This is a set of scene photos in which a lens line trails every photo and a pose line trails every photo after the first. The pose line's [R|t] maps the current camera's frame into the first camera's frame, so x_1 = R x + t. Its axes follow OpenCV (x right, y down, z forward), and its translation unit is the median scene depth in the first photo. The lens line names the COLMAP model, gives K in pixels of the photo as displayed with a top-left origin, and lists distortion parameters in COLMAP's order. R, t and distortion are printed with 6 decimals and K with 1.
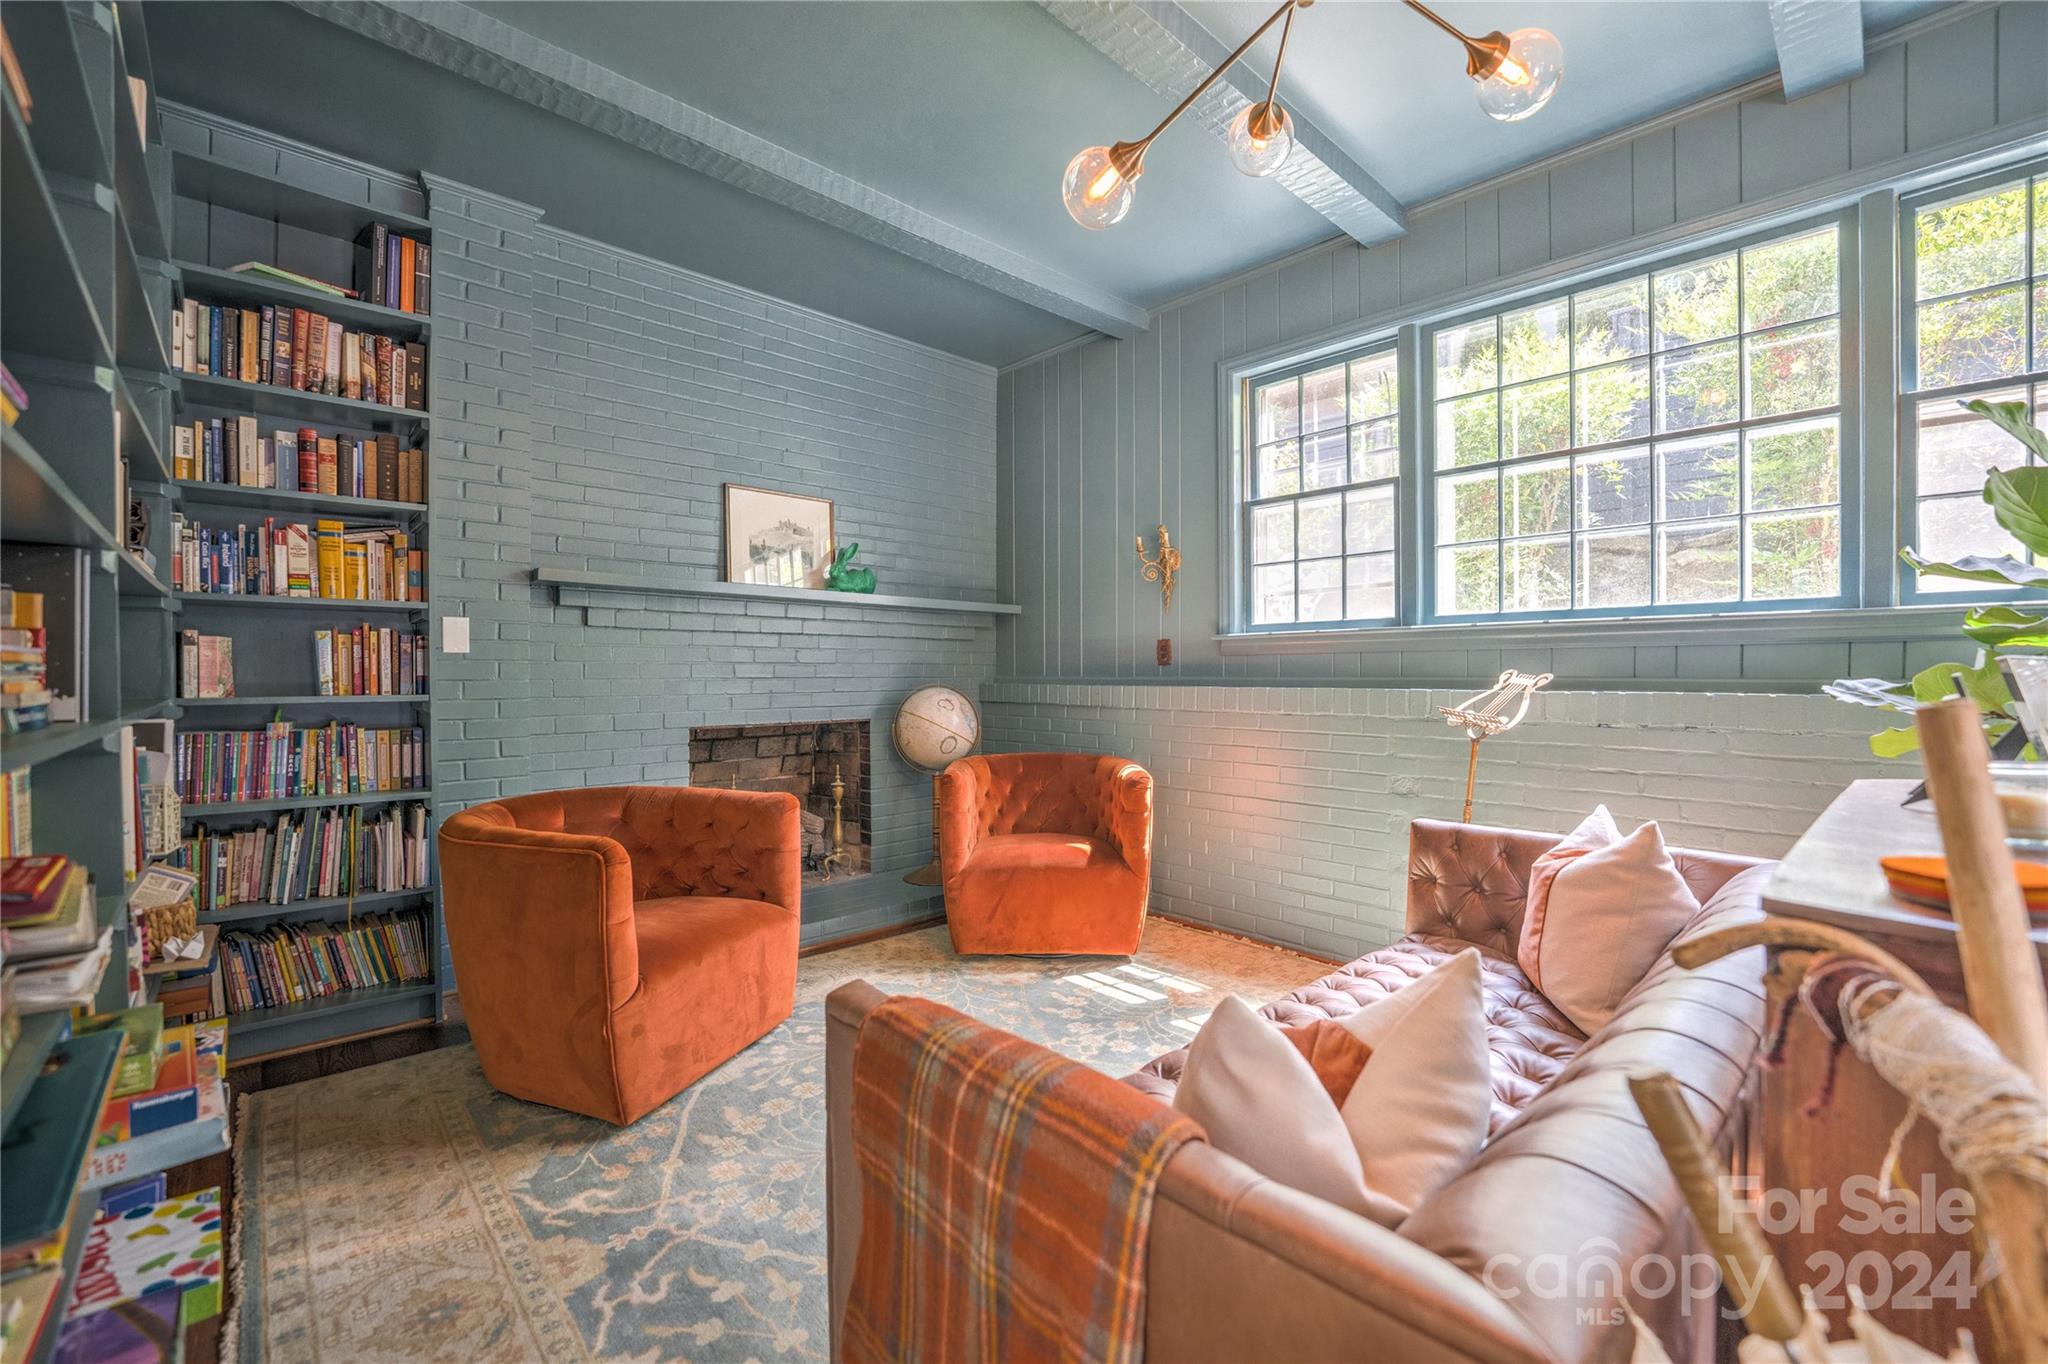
lens RADIAL K [[835.4, 0, 1031.1], [0, 835.4, 675.9], [0, 0, 1]] dist [-0.020722, -0.000597]
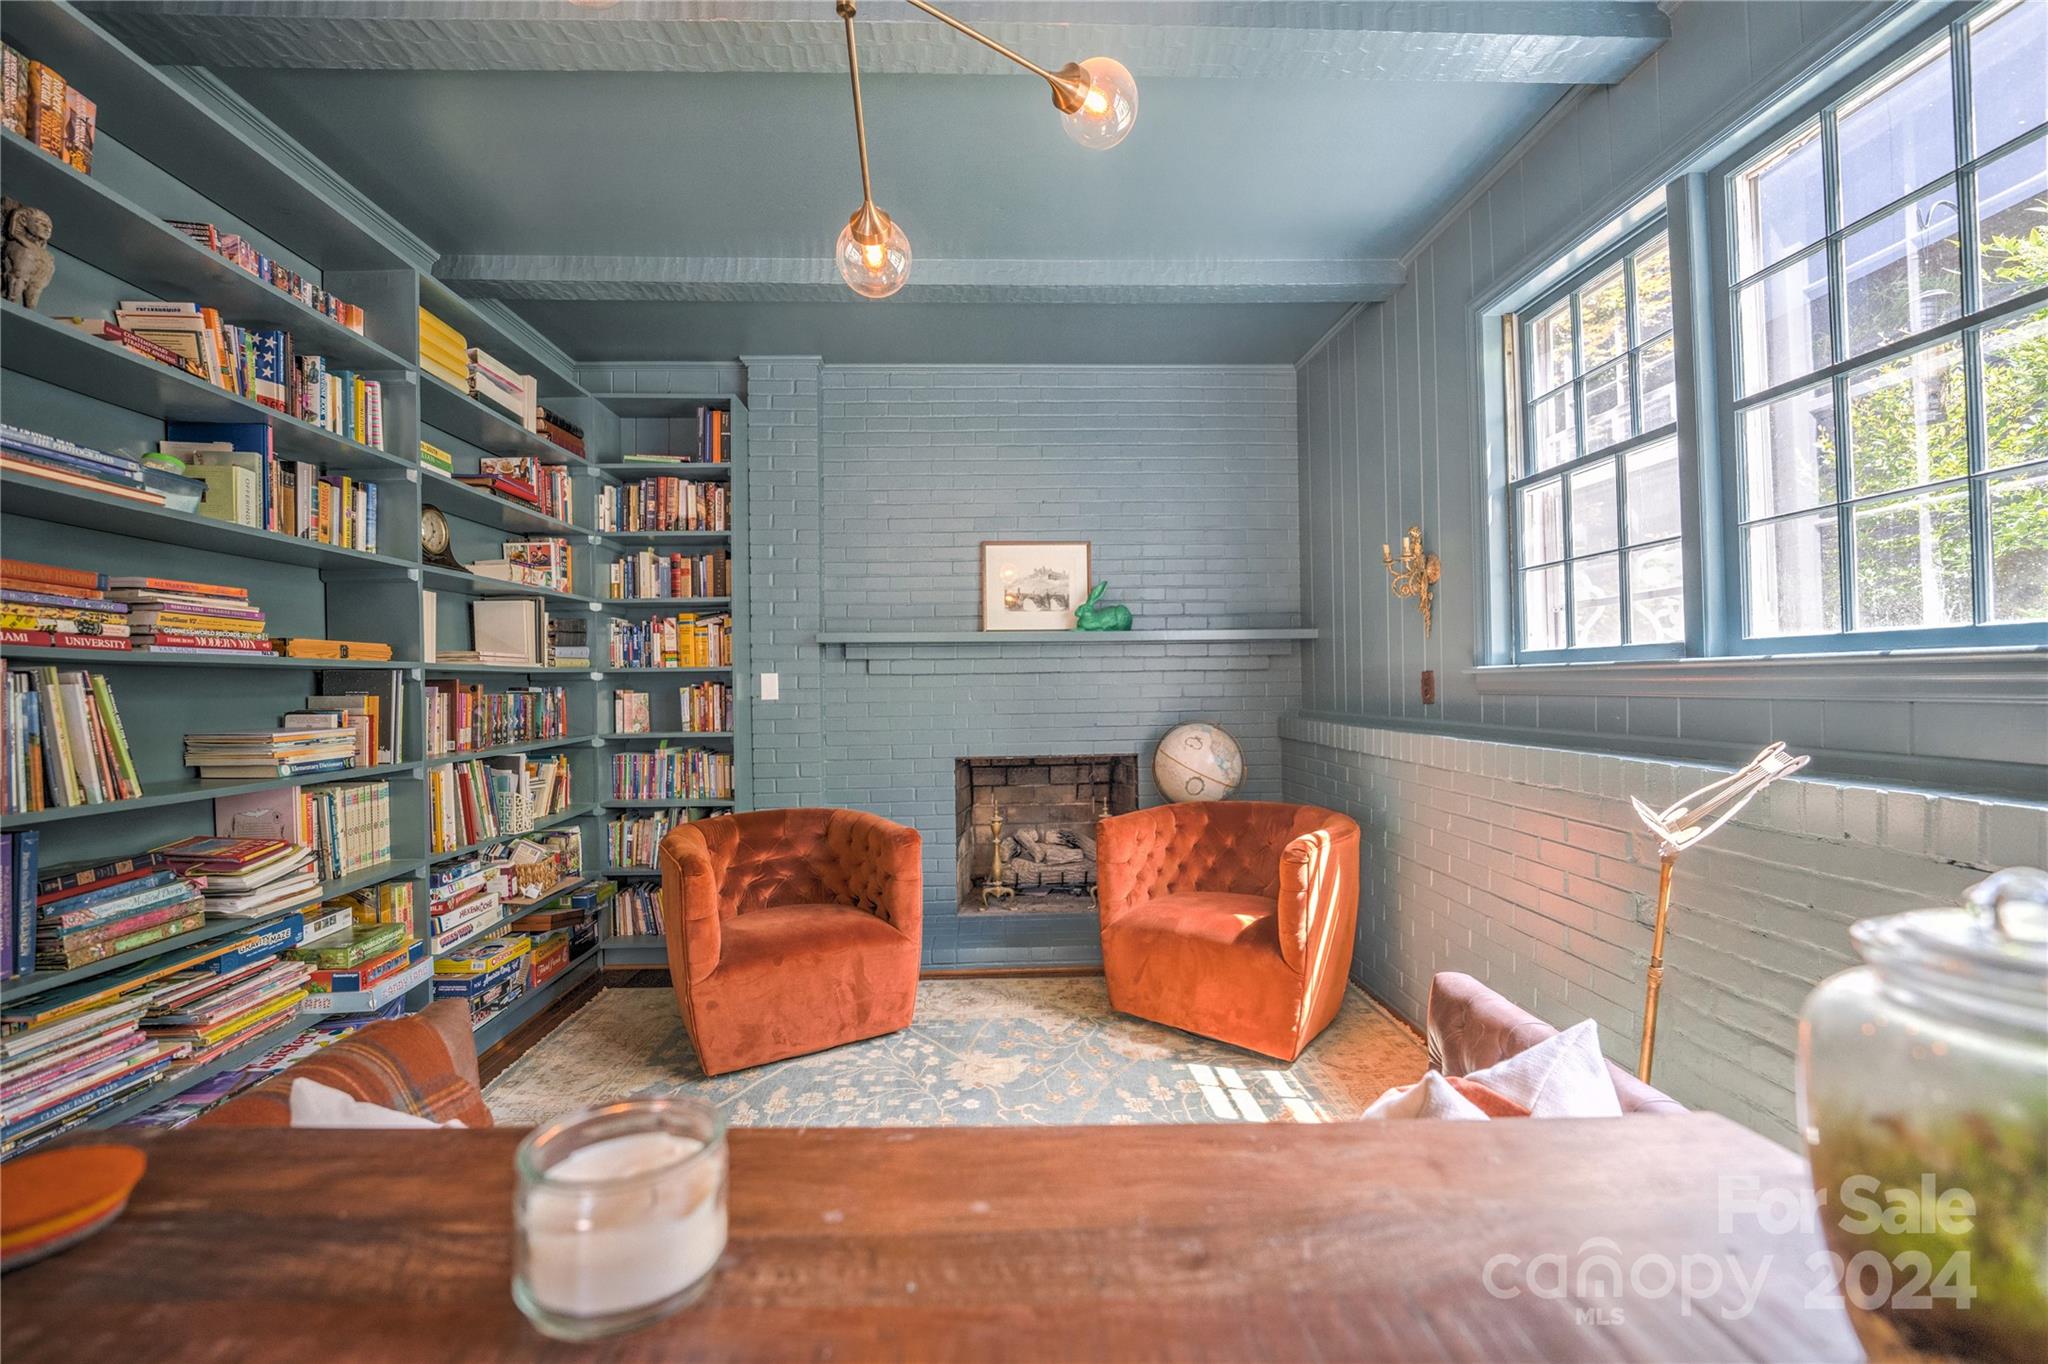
lens RADIAL K [[835.4, 0, 1031.1], [0, 835.4, 675.9], [0, 0, 1]] dist [-0.020722, -0.000597]
pose [[0.762612, -0.013676, -0.646711, 0.525589], [0.010474, 0.999906, -0.008795, -0.050270], [0.646771, -0.000066, 0.762684, 0.228496]]
